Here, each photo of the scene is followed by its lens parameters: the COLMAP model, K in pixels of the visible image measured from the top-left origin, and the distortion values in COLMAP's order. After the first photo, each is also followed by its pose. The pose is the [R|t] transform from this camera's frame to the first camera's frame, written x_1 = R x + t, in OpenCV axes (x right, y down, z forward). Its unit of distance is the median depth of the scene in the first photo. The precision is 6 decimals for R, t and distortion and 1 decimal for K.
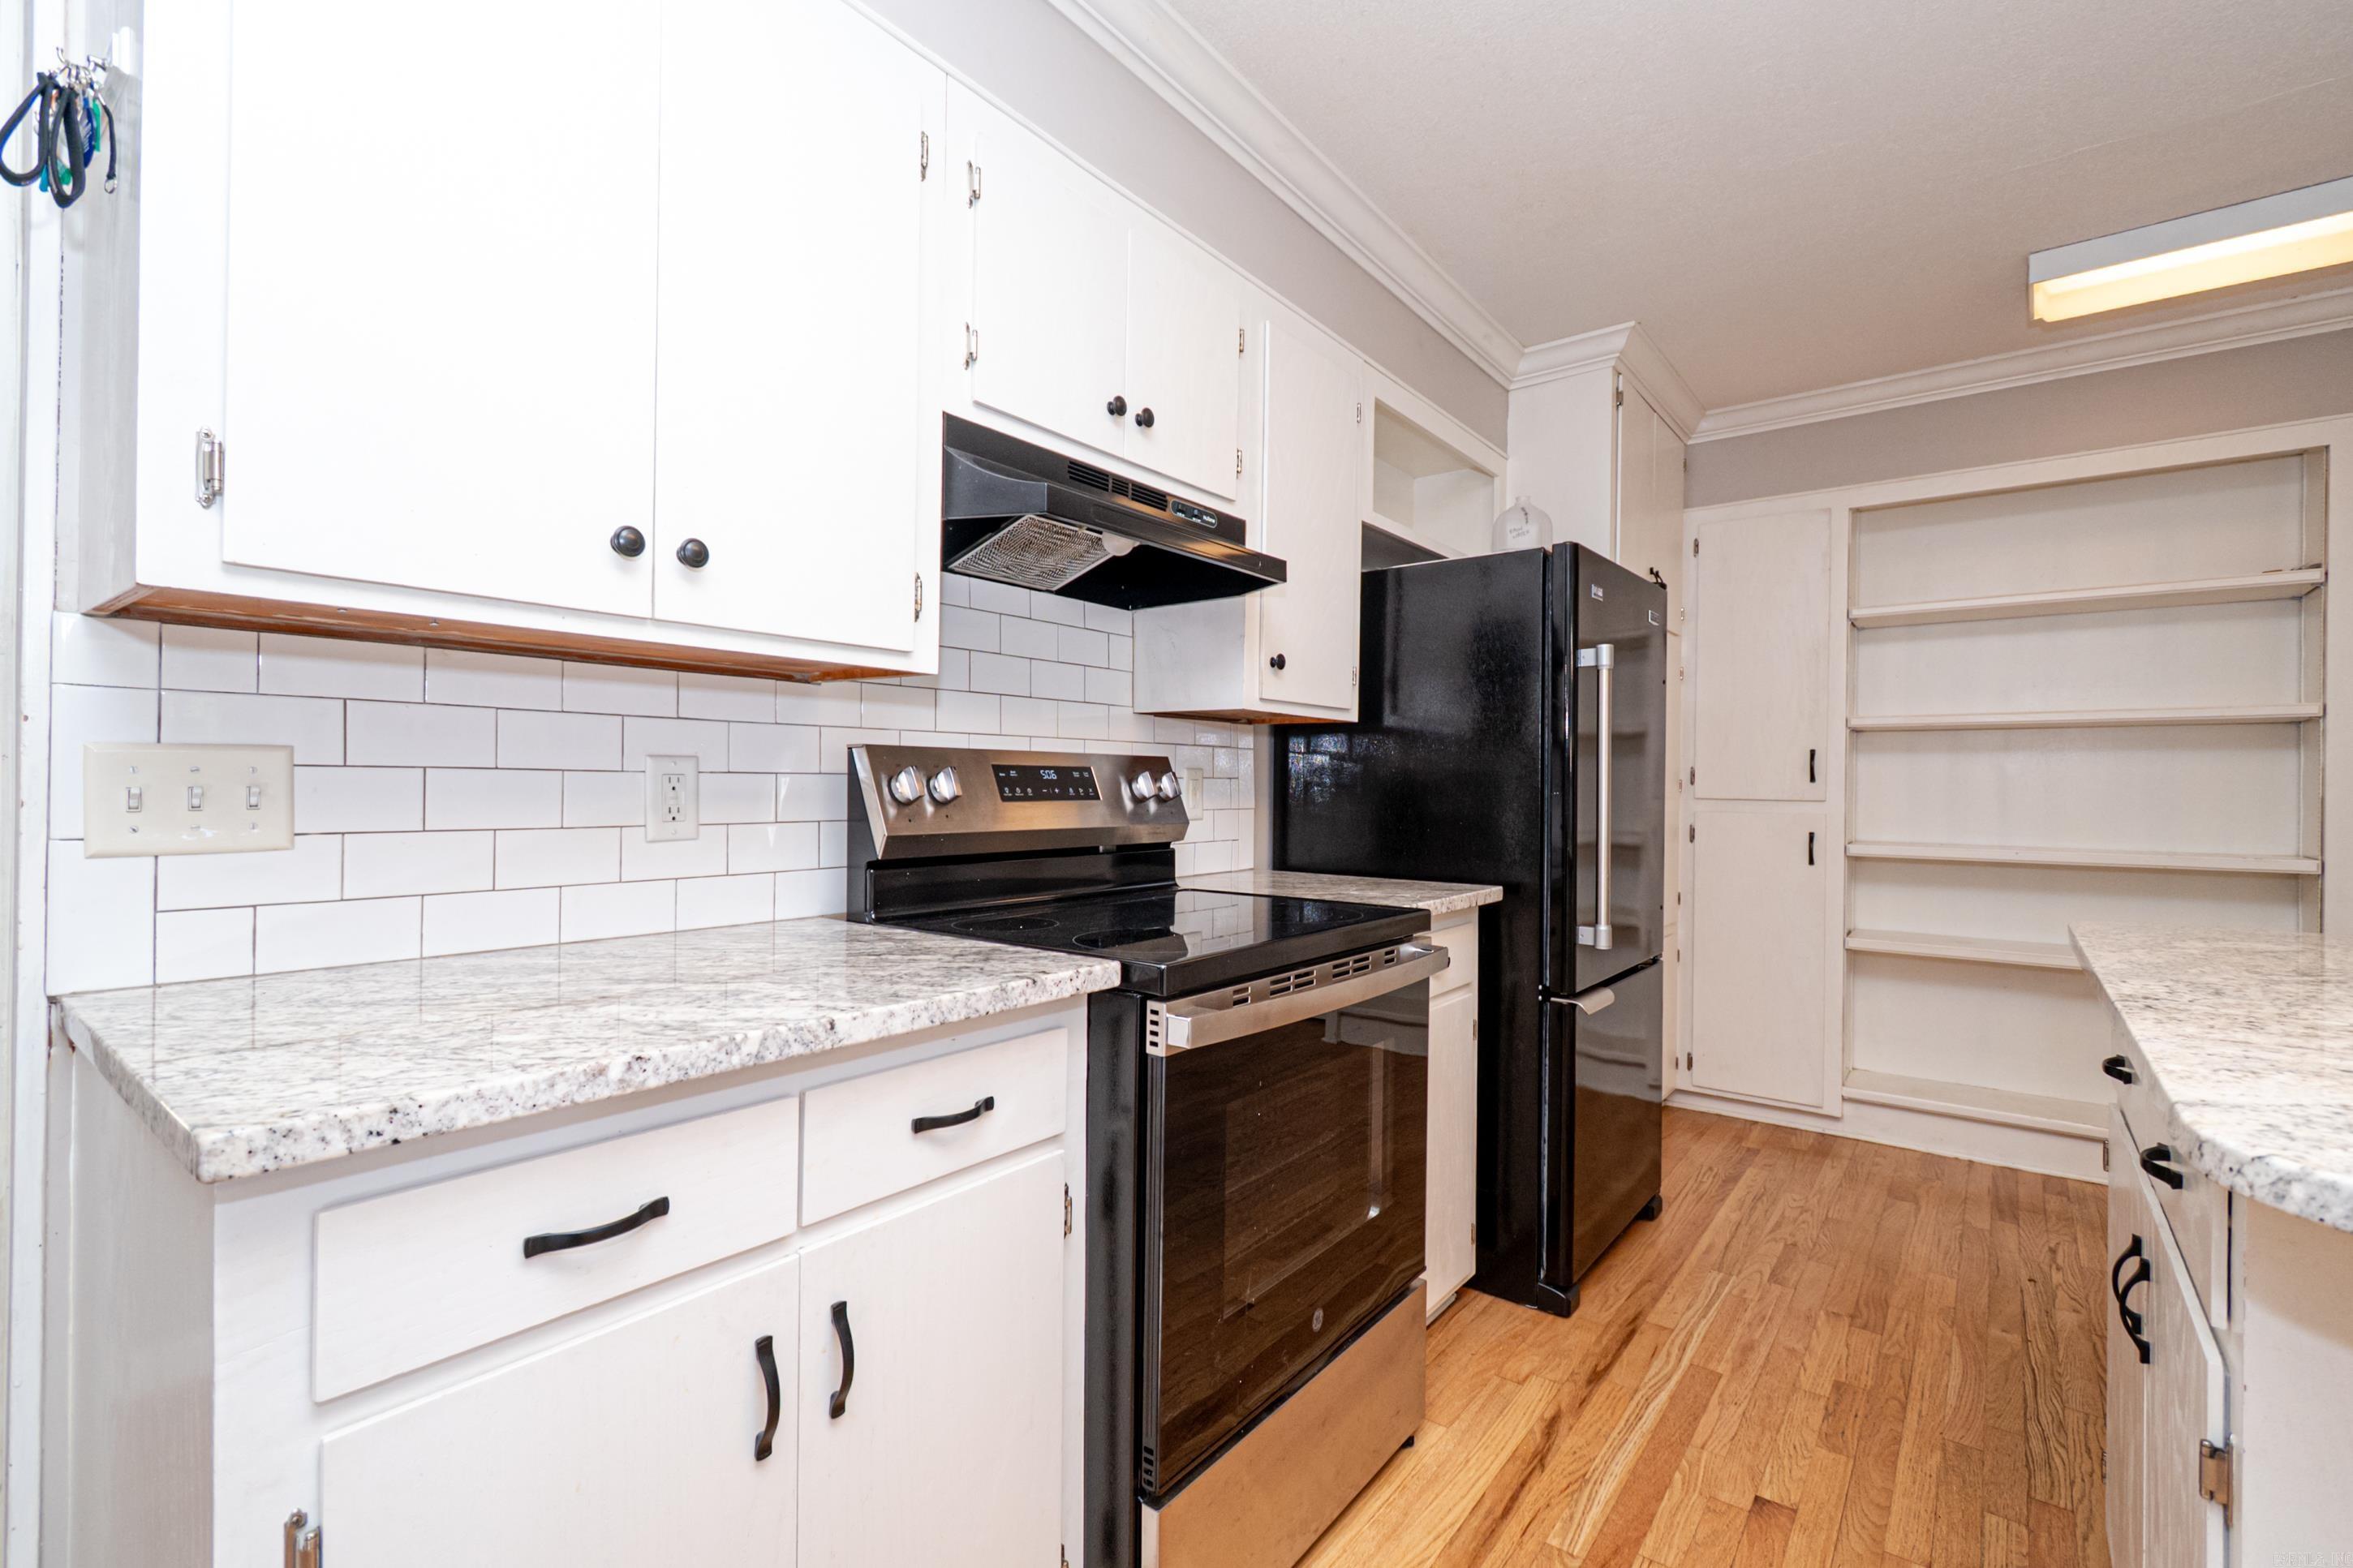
lens RADIAL K [[1051.4, 0, 1173.0], [0, 1051.4, 780.4], [0, 0, 1]] dist [0.009938, -0.004536]
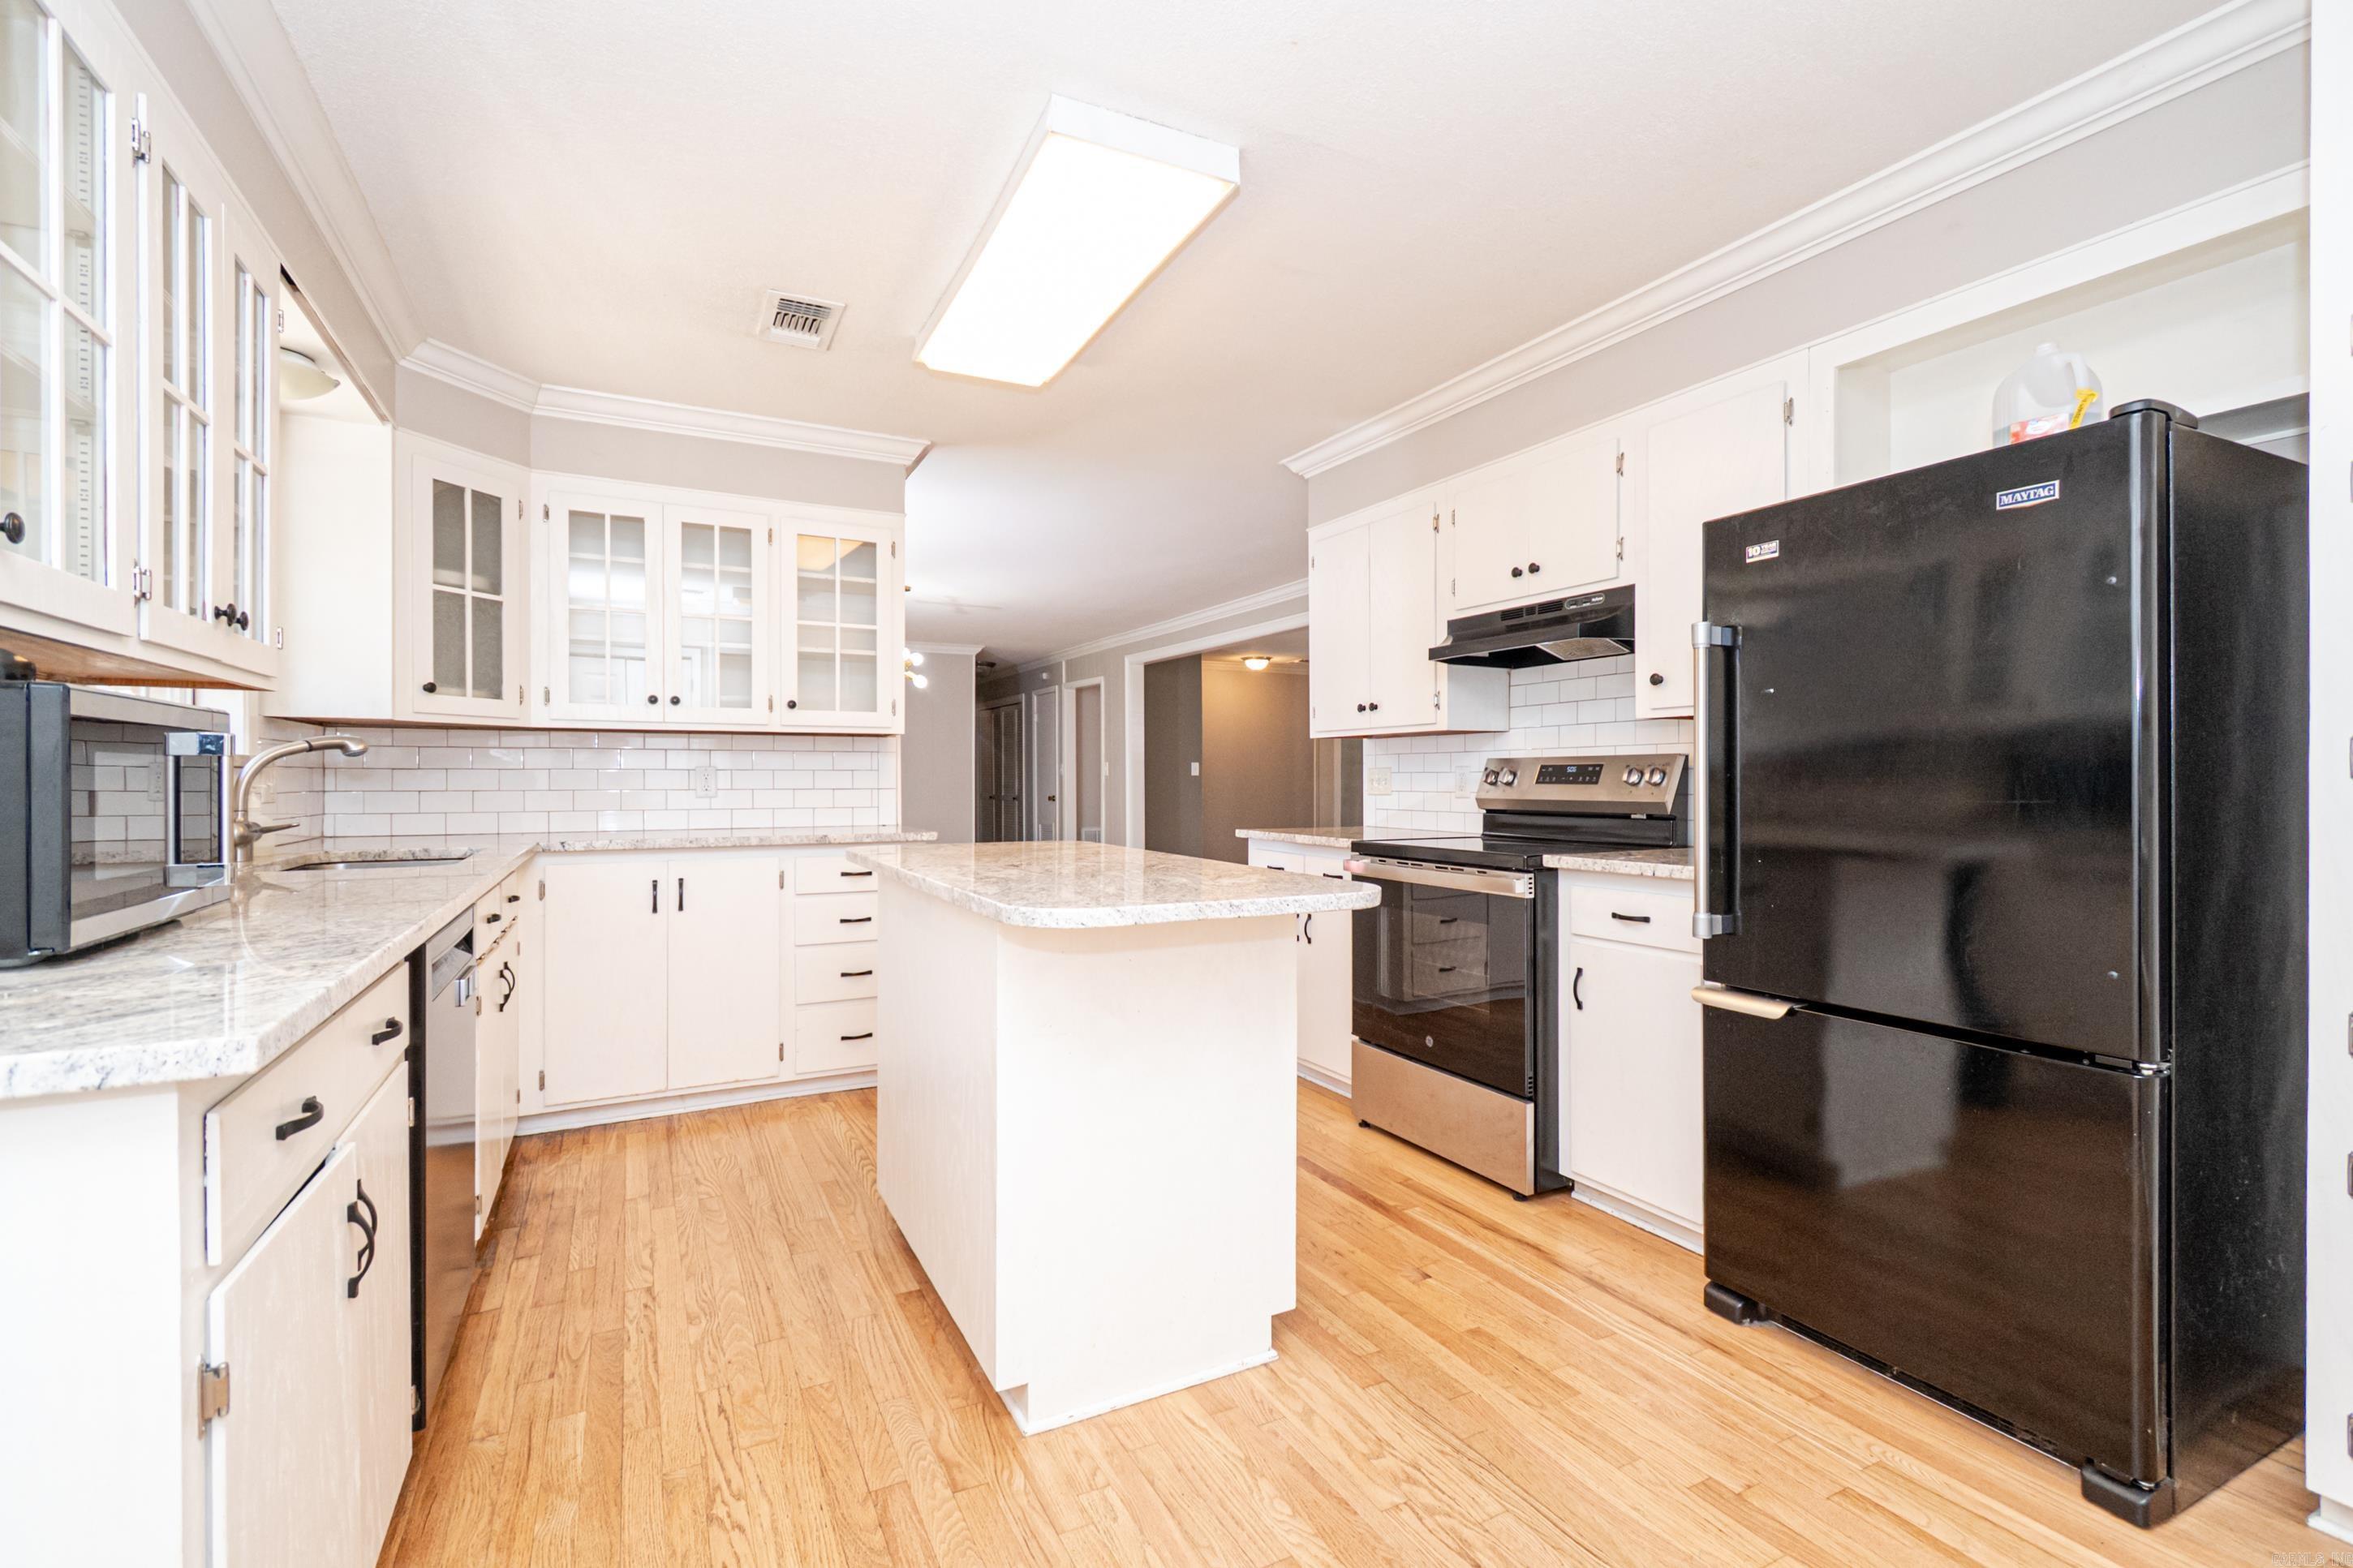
lens RADIAL K [[1051.4, 0, 1199.8], [0, 1051.4, 770.3], [0, 0, 1]] dist [0.009938, -0.004536]
pose [[-0.399040, -0.015875, -0.916796, 1.639369], [-0.000311, 0.999852, -0.017178, 0.024898], [0.916934, -0.006570, -0.398986, 1.067730]]
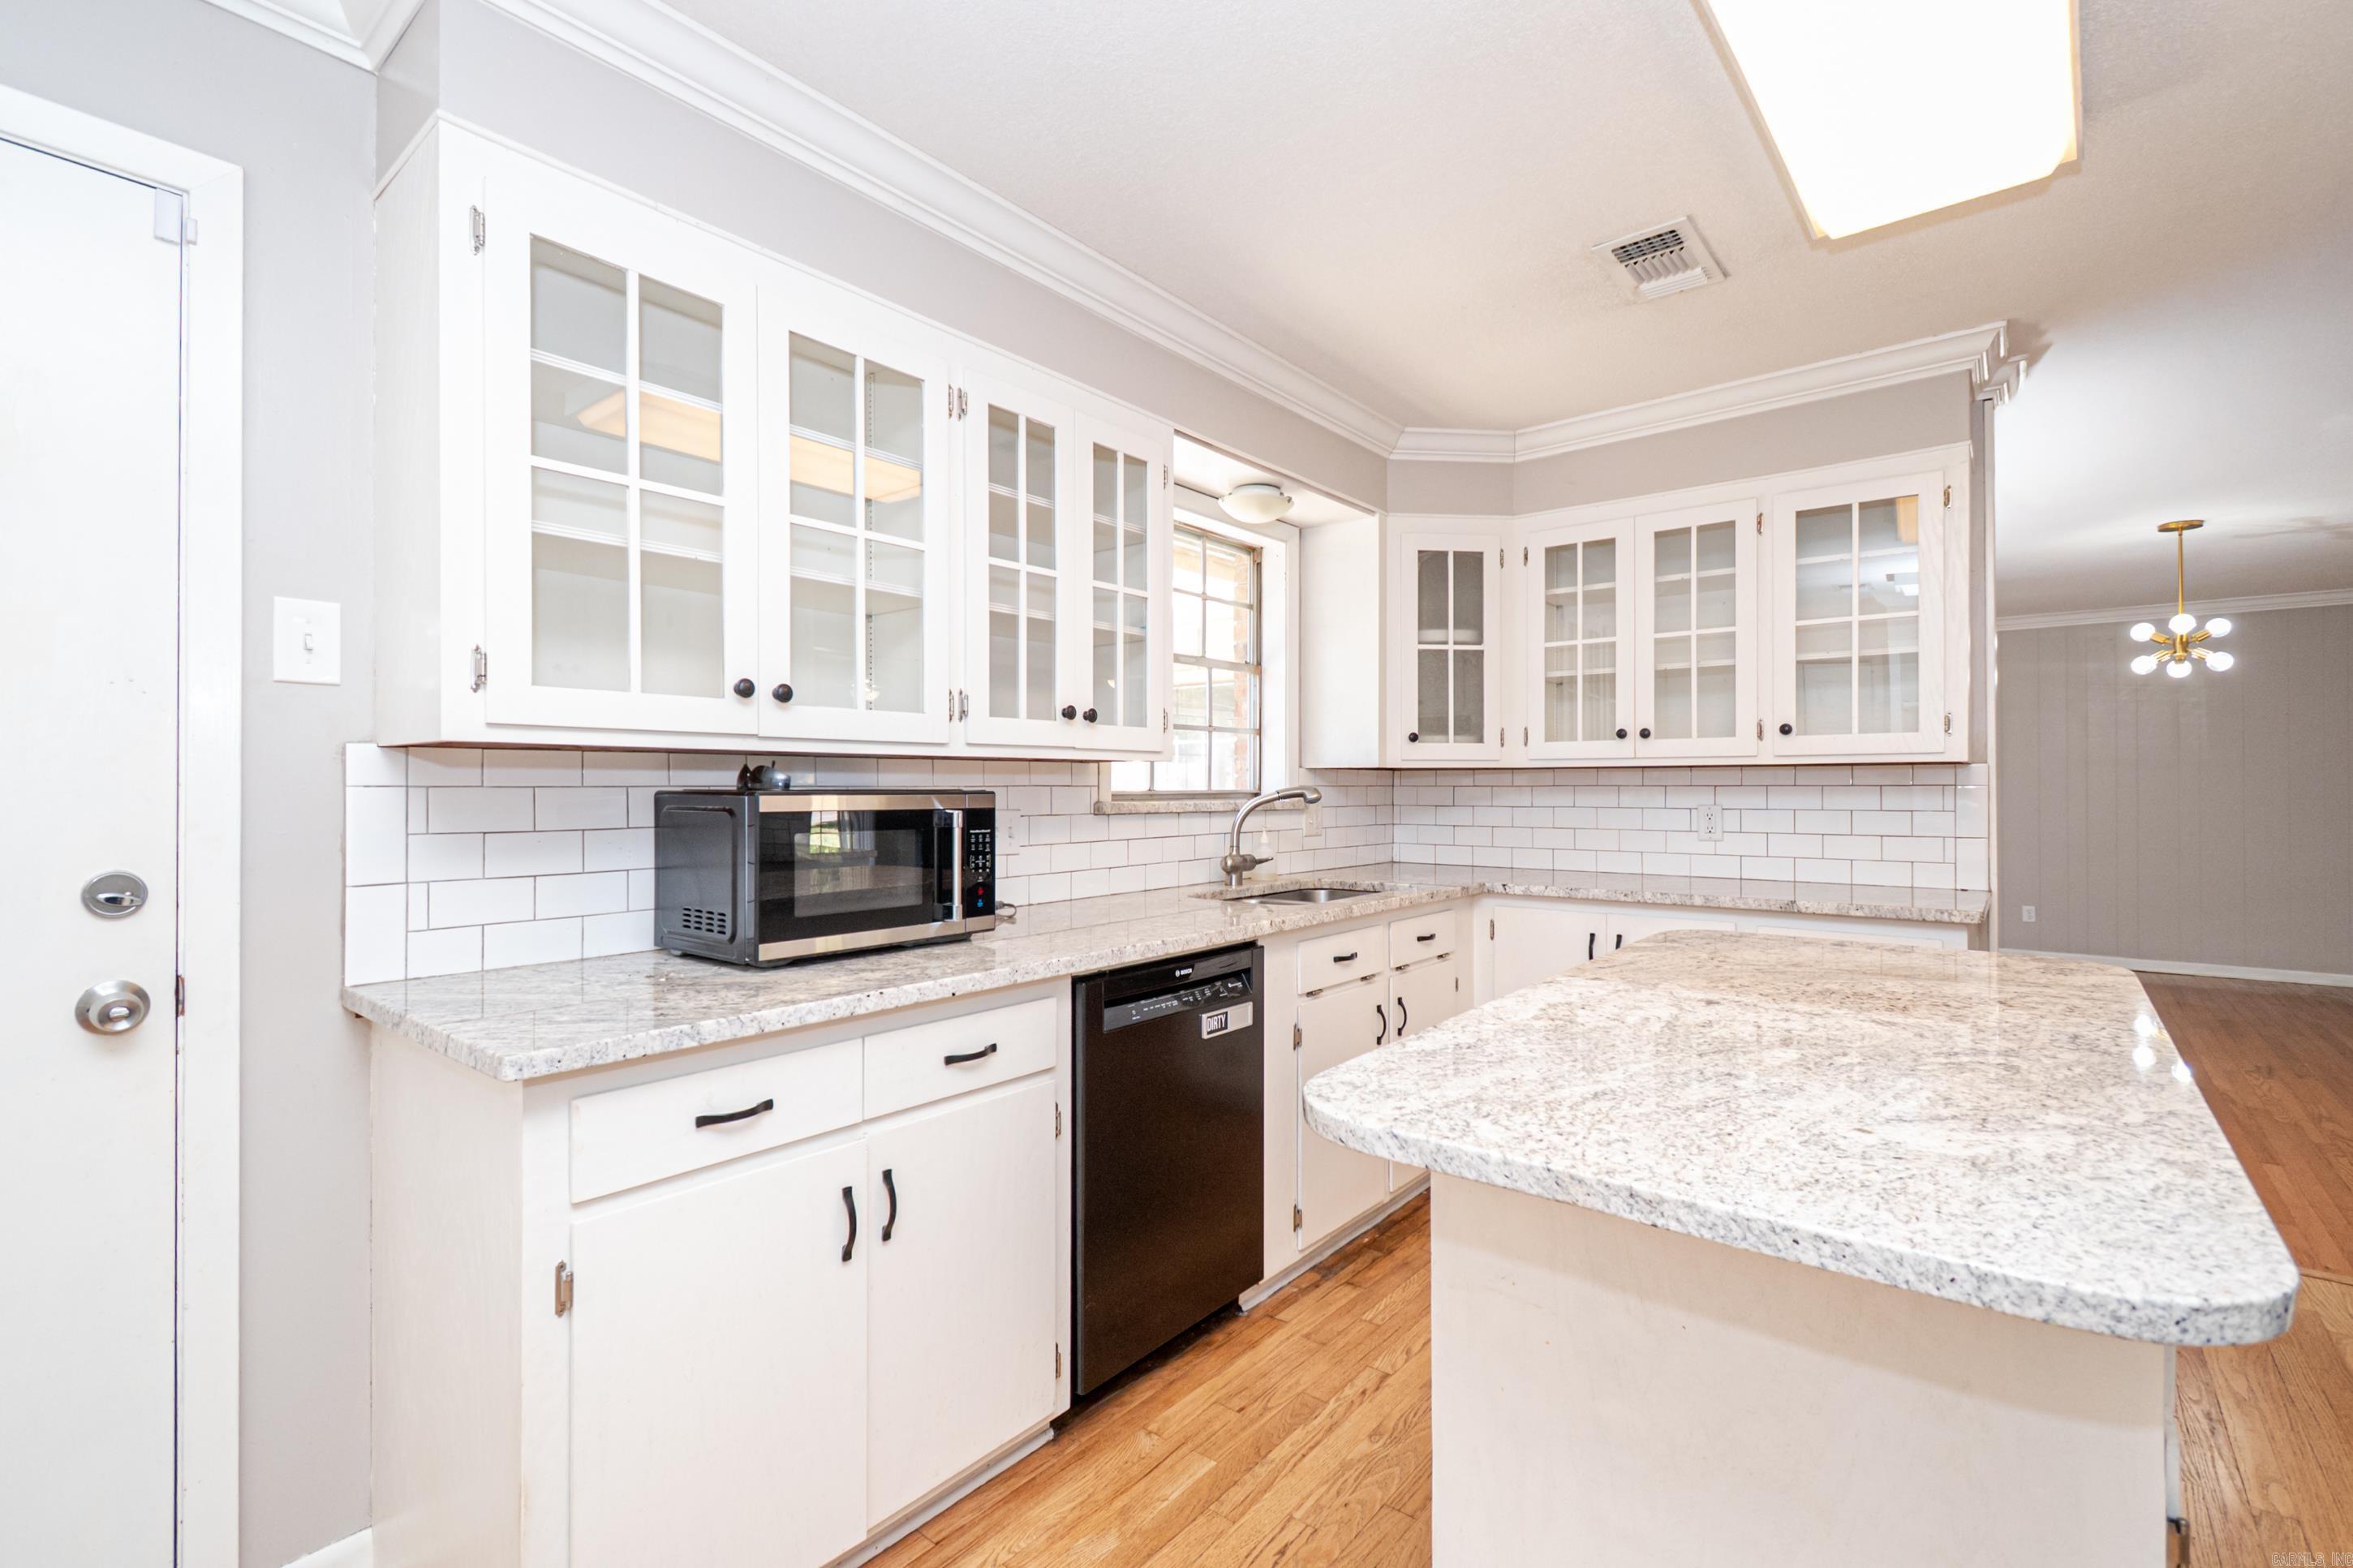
lens RADIAL K [[1051.4, 0, 1168.9], [0, 1051.4, 777.9], [0, 0, 1]] dist [0.009938, -0.004536]
pose [[-0.999715, -0.007578, 0.022651, 1.030024], [-0.007882, 0.999880, -0.013353, -0.030251], [-0.022547, -0.013527, -0.999654, 1.156116]]
